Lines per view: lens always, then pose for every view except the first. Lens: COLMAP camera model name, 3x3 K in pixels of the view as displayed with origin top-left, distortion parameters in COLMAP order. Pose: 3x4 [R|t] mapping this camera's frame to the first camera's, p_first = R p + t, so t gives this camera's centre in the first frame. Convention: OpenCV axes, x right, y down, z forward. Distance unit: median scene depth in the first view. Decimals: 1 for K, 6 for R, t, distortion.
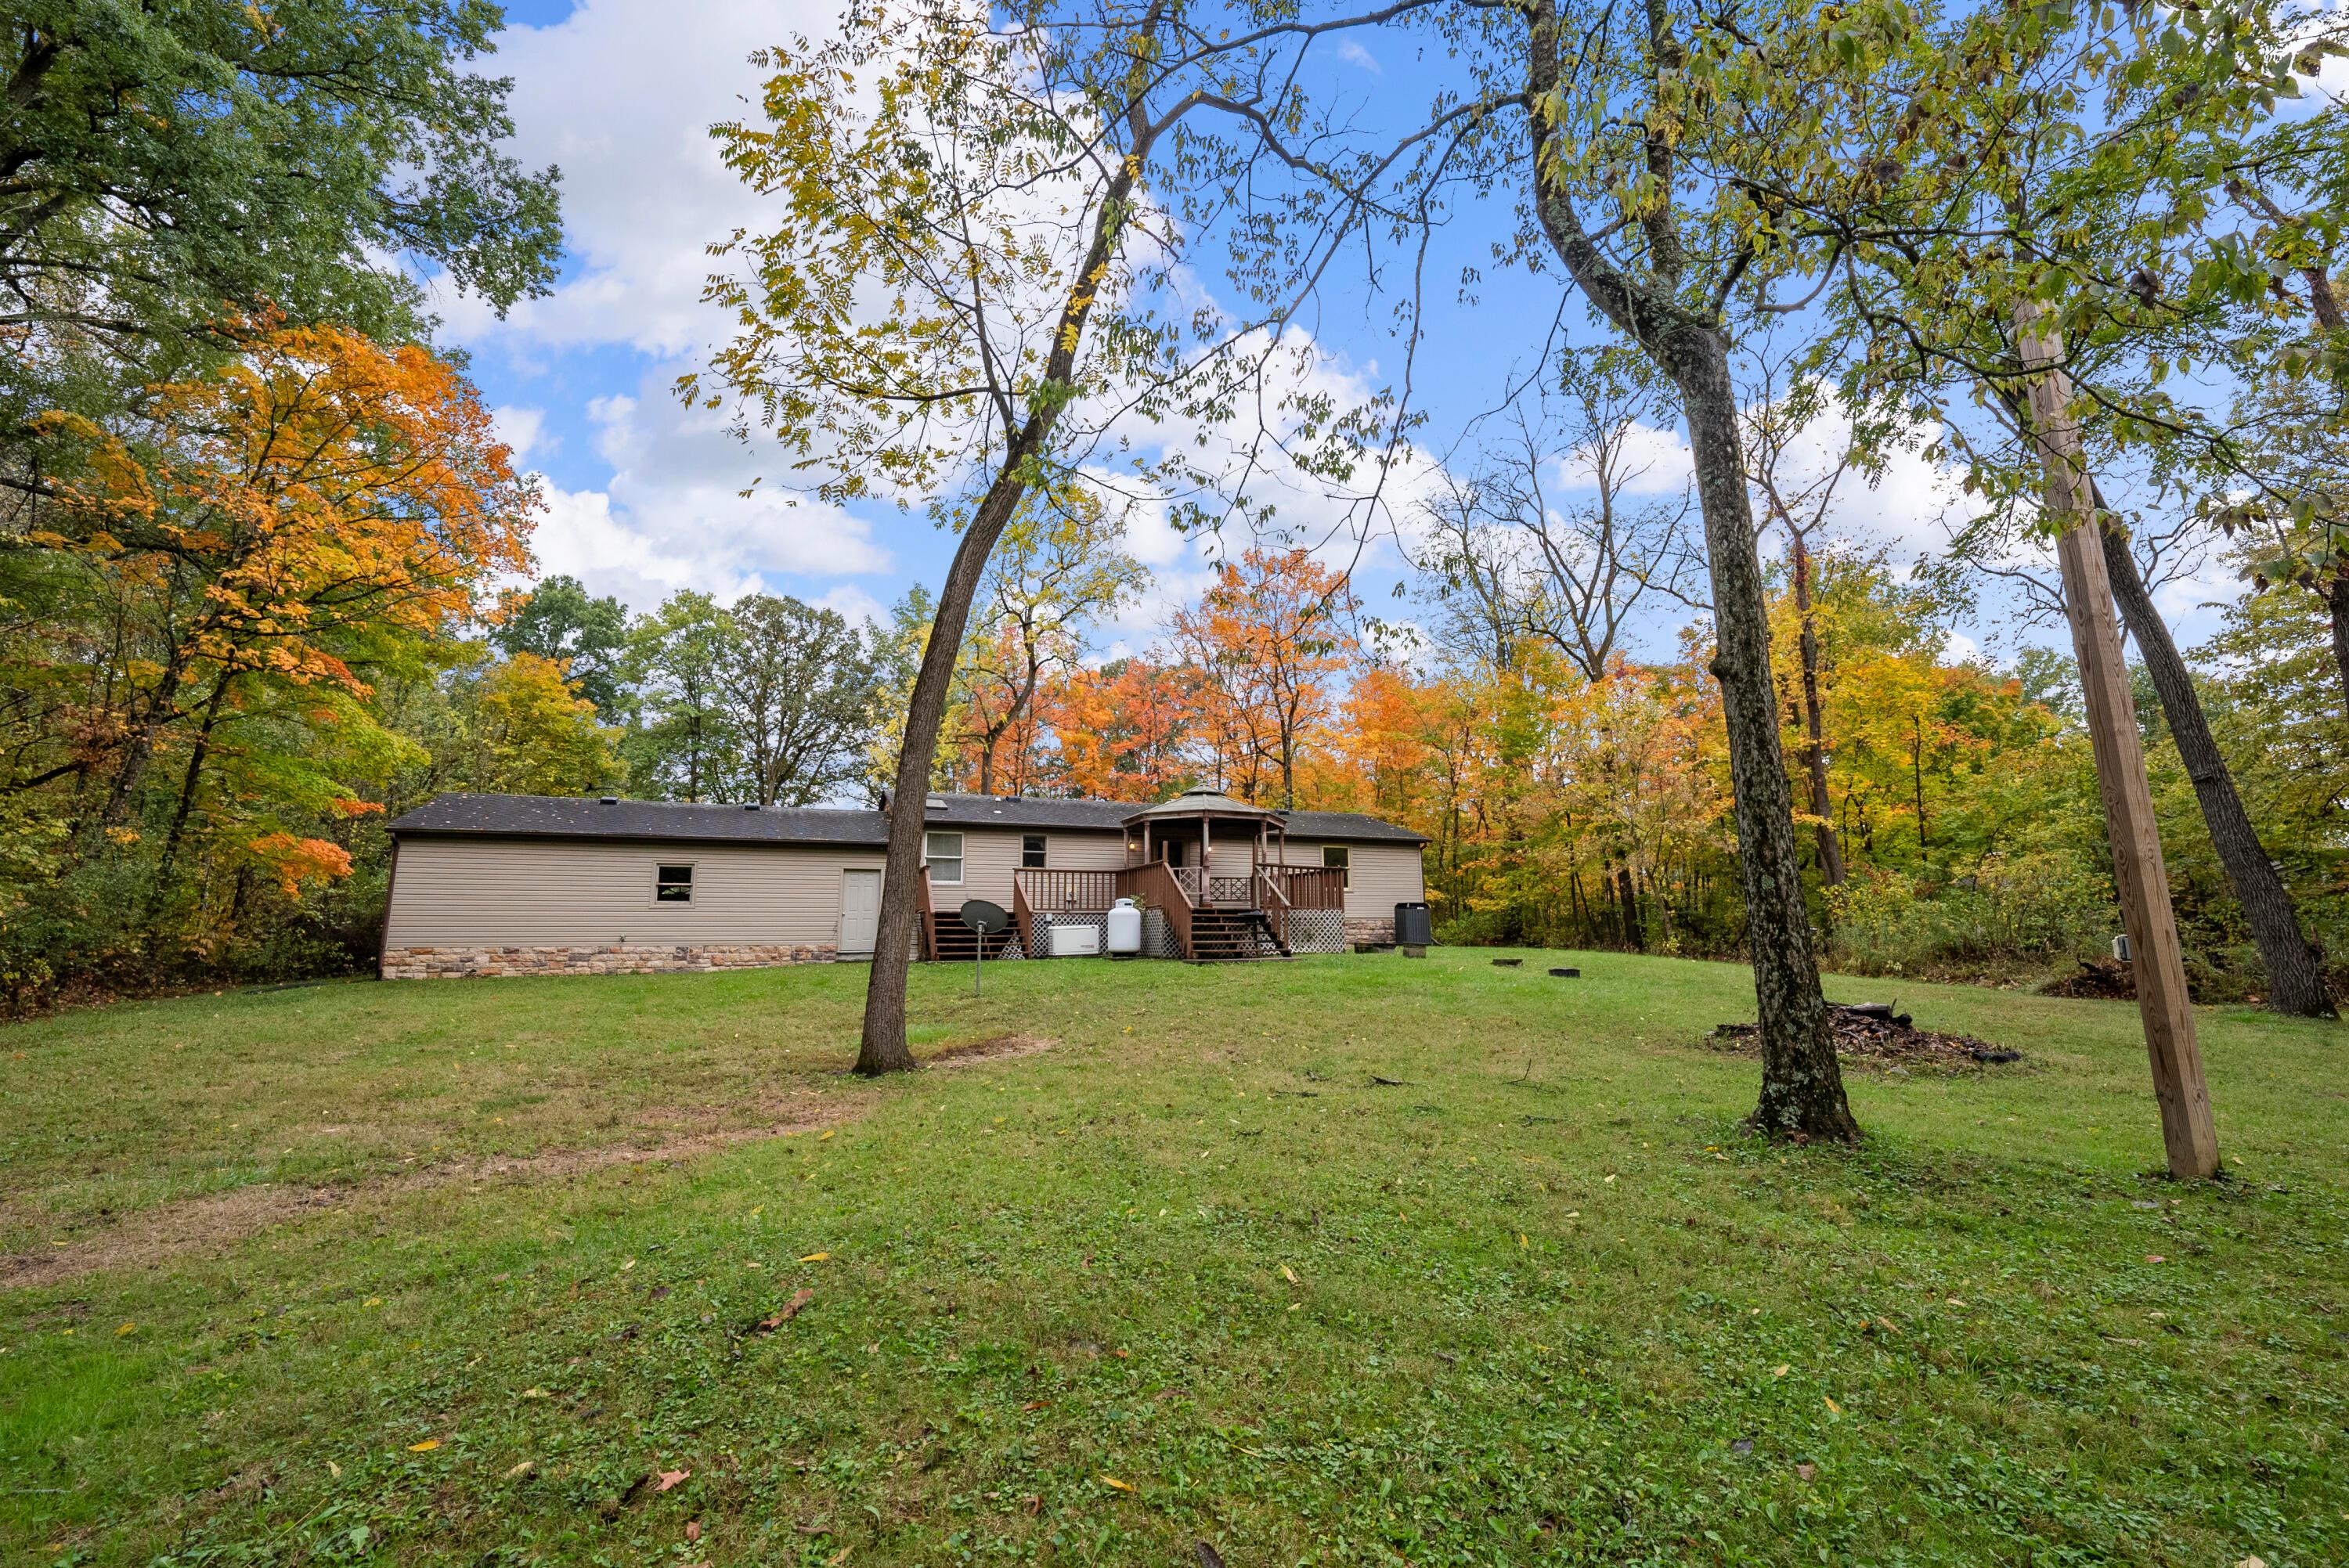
lens RADIAL K [[1013.6, 0, 1175.6], [0, 1013.6, 779.0], [0, 0, 1]] dist [-0.002219, -0.000170]
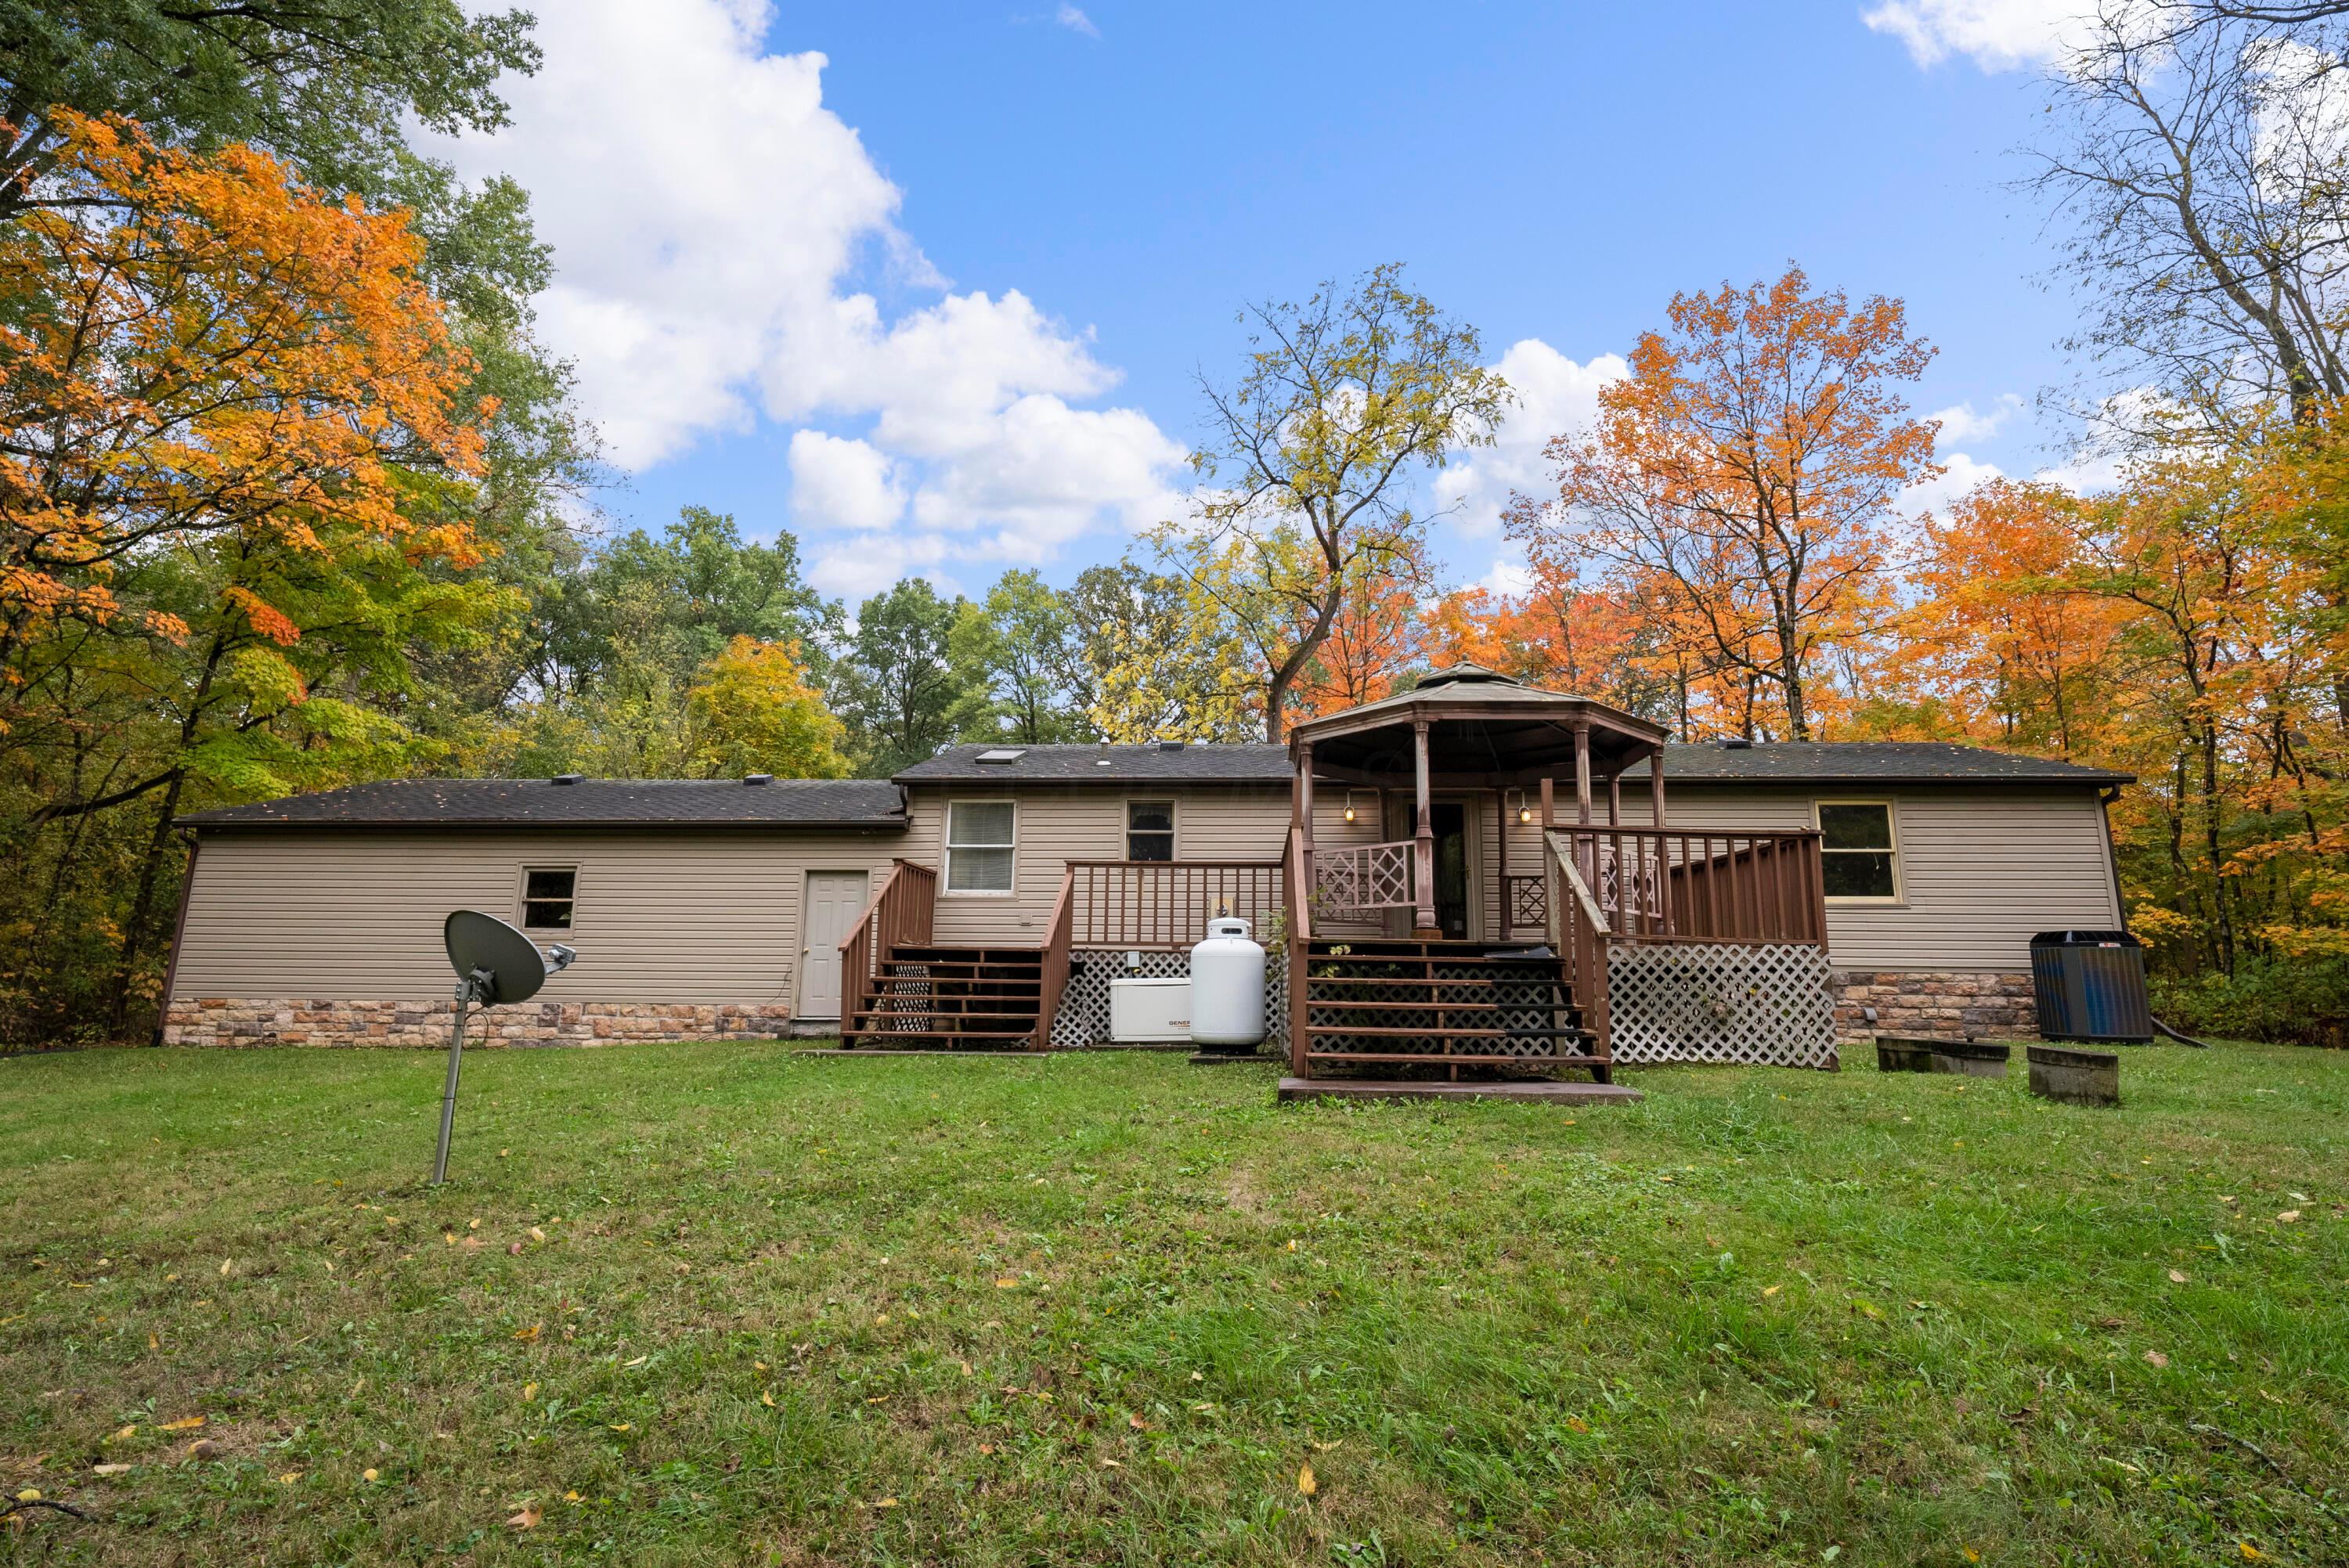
lens RADIAL K [[1141.4, 0, 1182.7], [0, 1141.4, 777.4], [0, 0, 1]] dist [-0.000659, 0.000083]
pose [[0.894110, -0.062444, -0.443472, 0.144162], [0.051930, 0.998008, -0.035828, 0.071788], [0.444826, 0.009005, 0.895572, 0.534694]]
